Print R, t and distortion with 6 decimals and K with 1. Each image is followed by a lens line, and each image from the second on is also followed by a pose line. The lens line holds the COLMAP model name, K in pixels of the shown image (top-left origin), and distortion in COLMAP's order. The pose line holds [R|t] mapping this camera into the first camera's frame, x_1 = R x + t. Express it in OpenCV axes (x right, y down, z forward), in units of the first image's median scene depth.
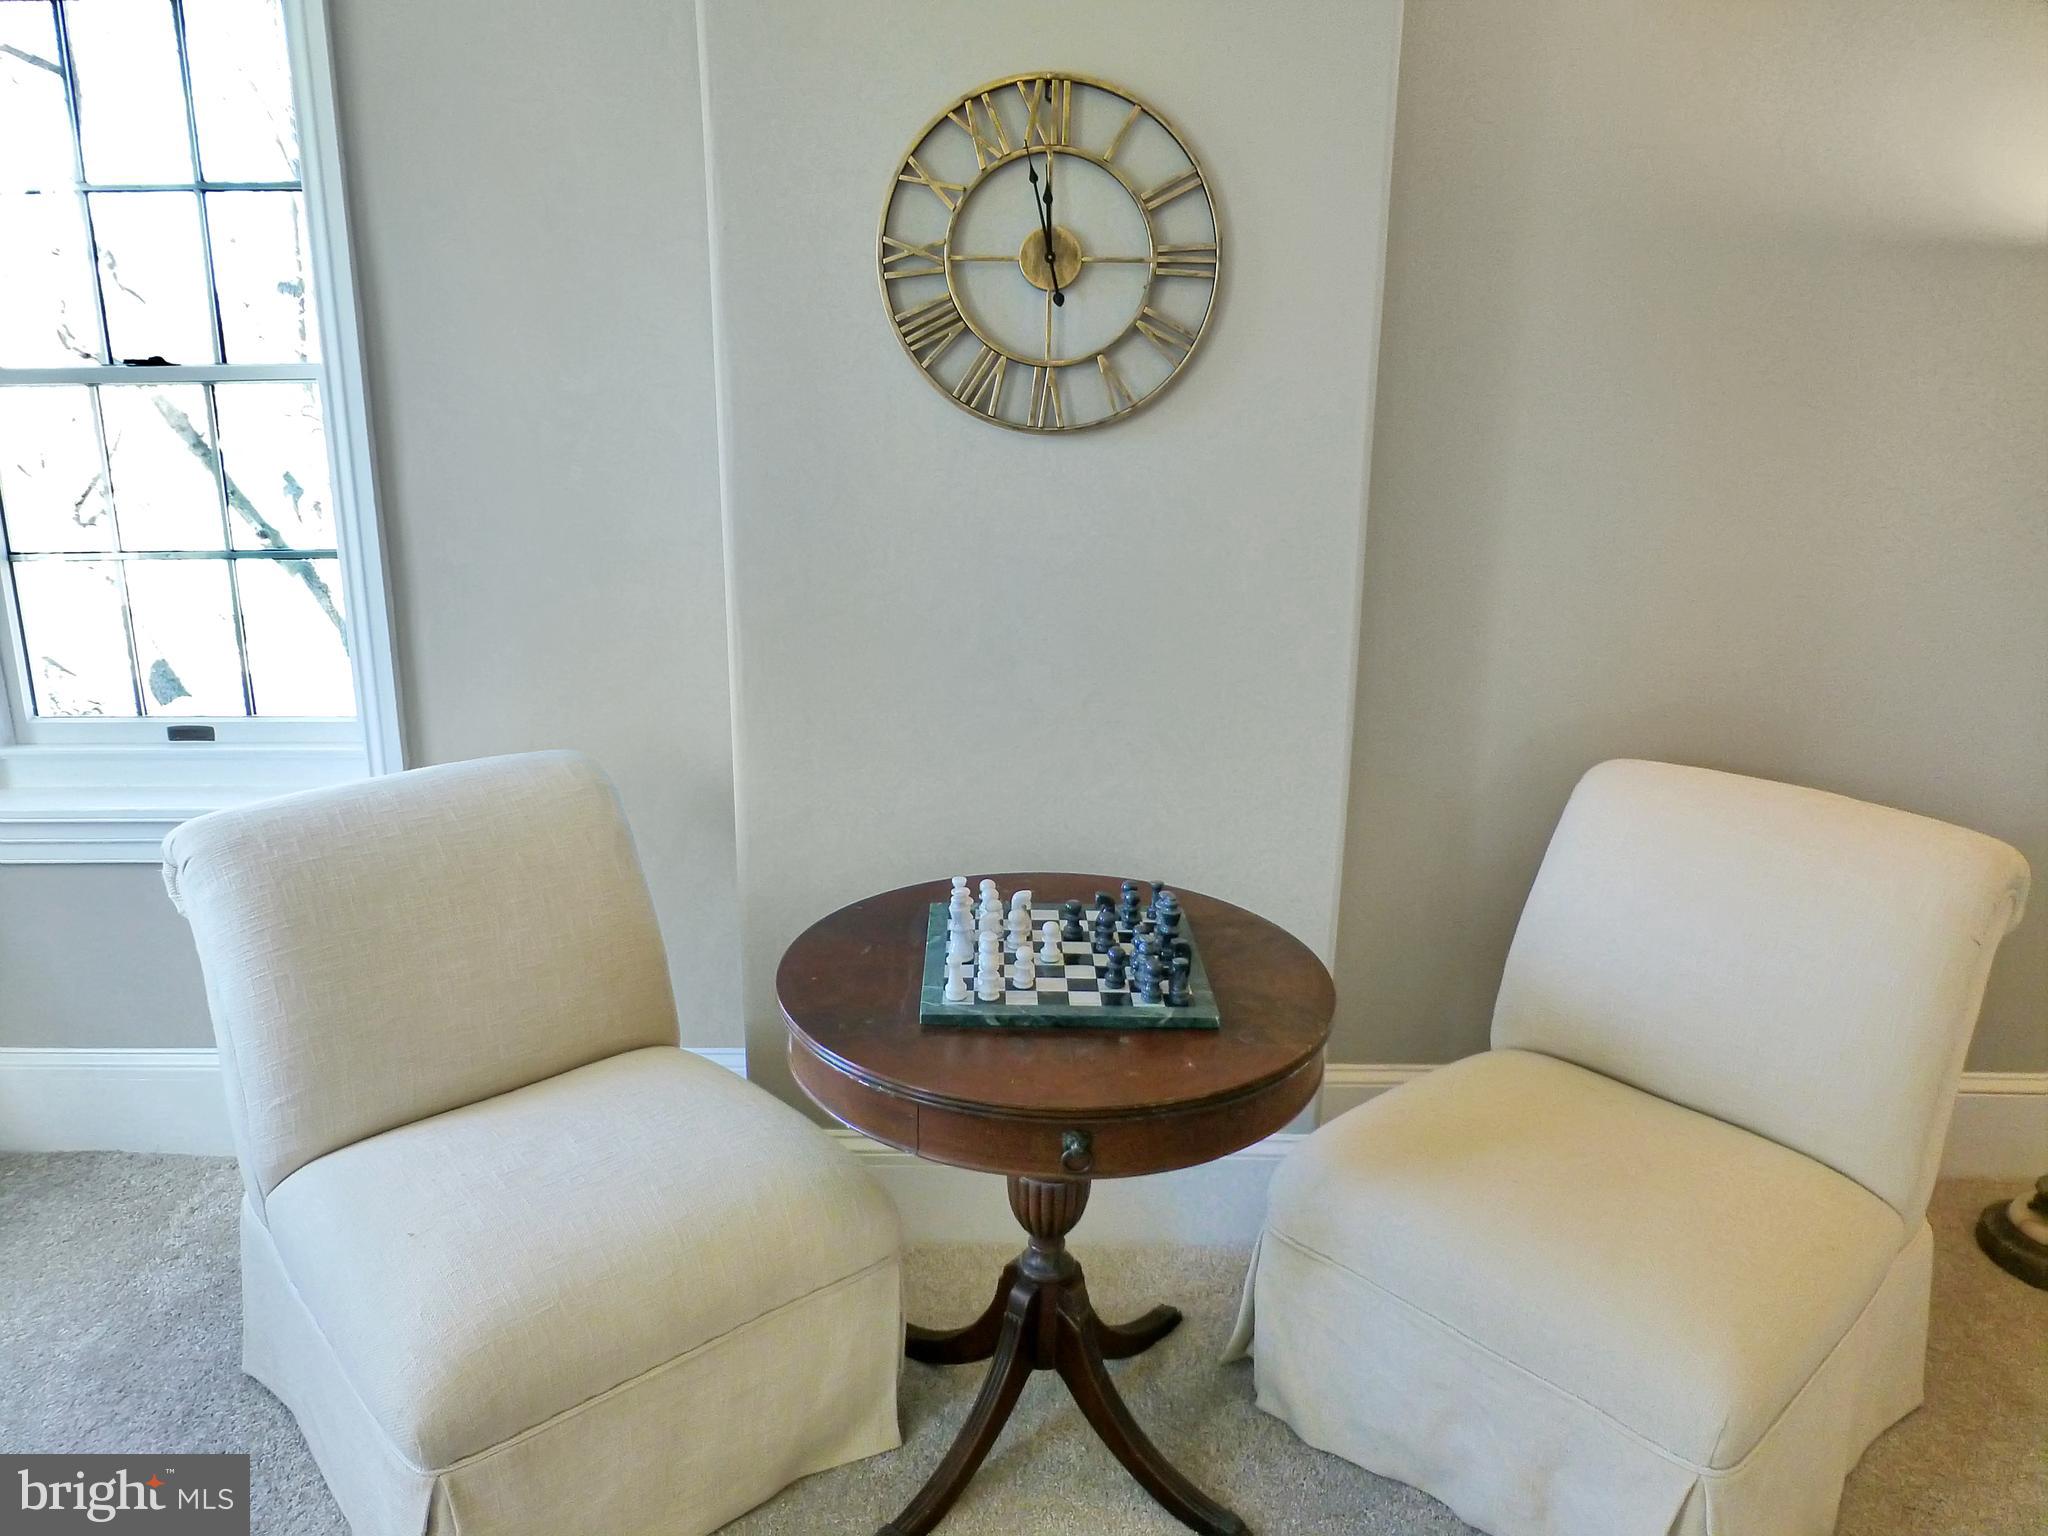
lens RADIAL K [[1518.3, 0, 955.7], [0, 1518.3, 742.5], [0, 0, 1]] dist [-0.011908, -0.001210]
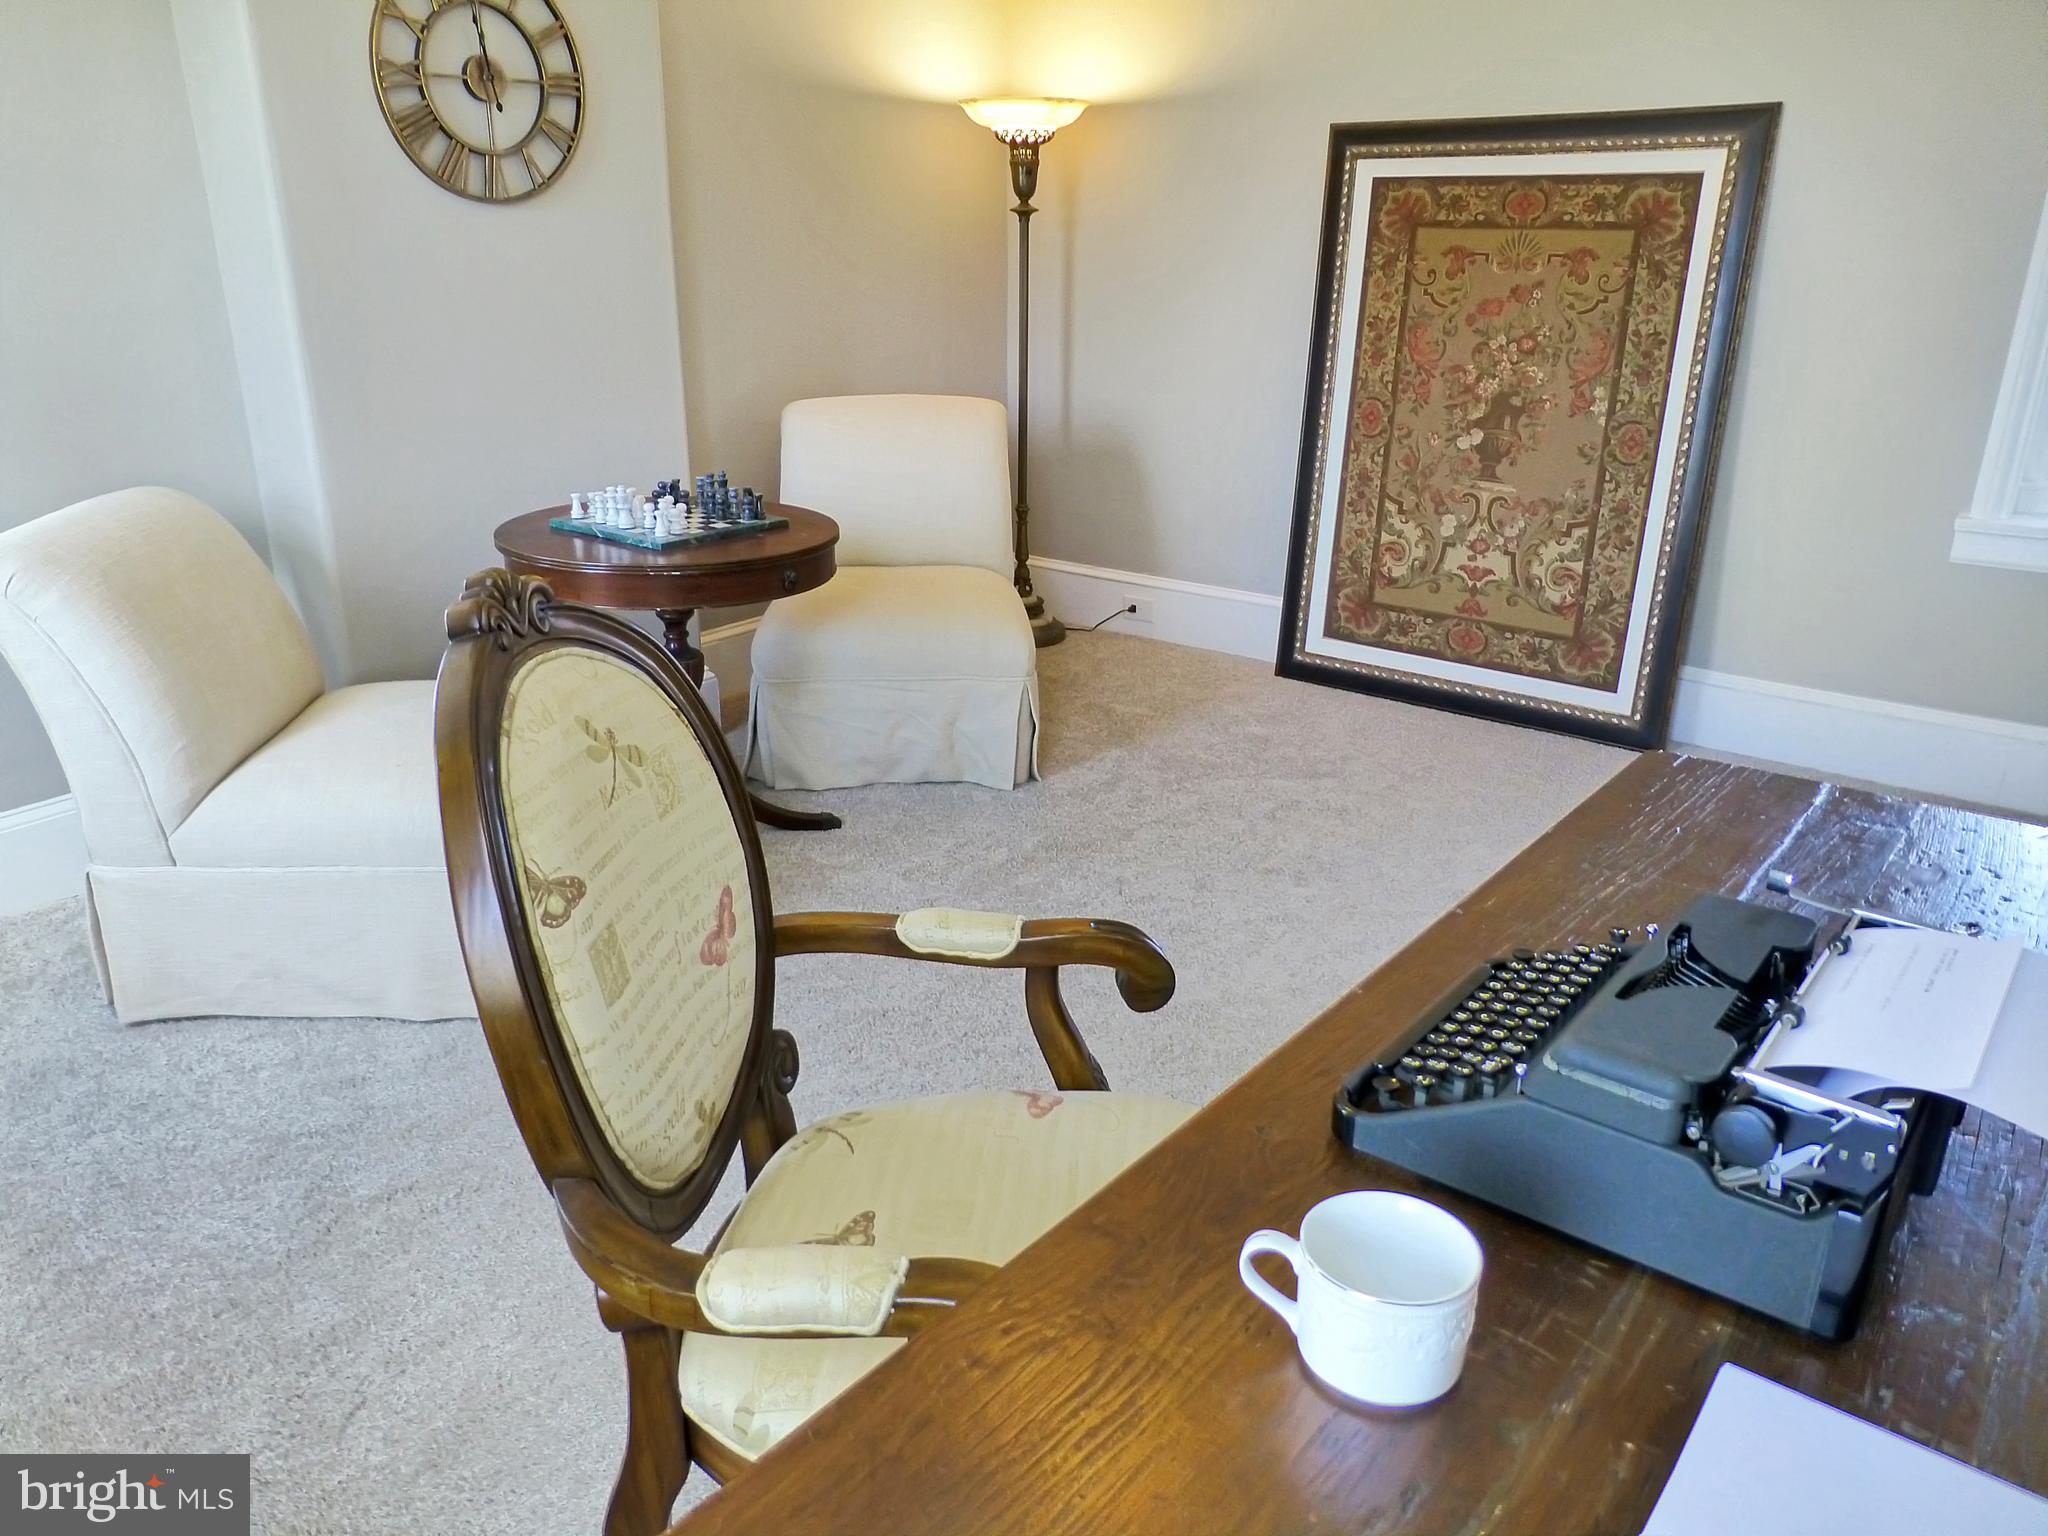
lens RADIAL K [[1518.3, 0, 955.7], [0, 1518.3, 742.5], [0, 0, 1]] dist [-0.011908, -0.001210]
pose [[0.656070, -0.264357, 0.706885, -0.821590], [0.209407, 0.963632, 0.166020, 0.146146], [-0.725066, 0.039106, 0.687568, -0.292602]]
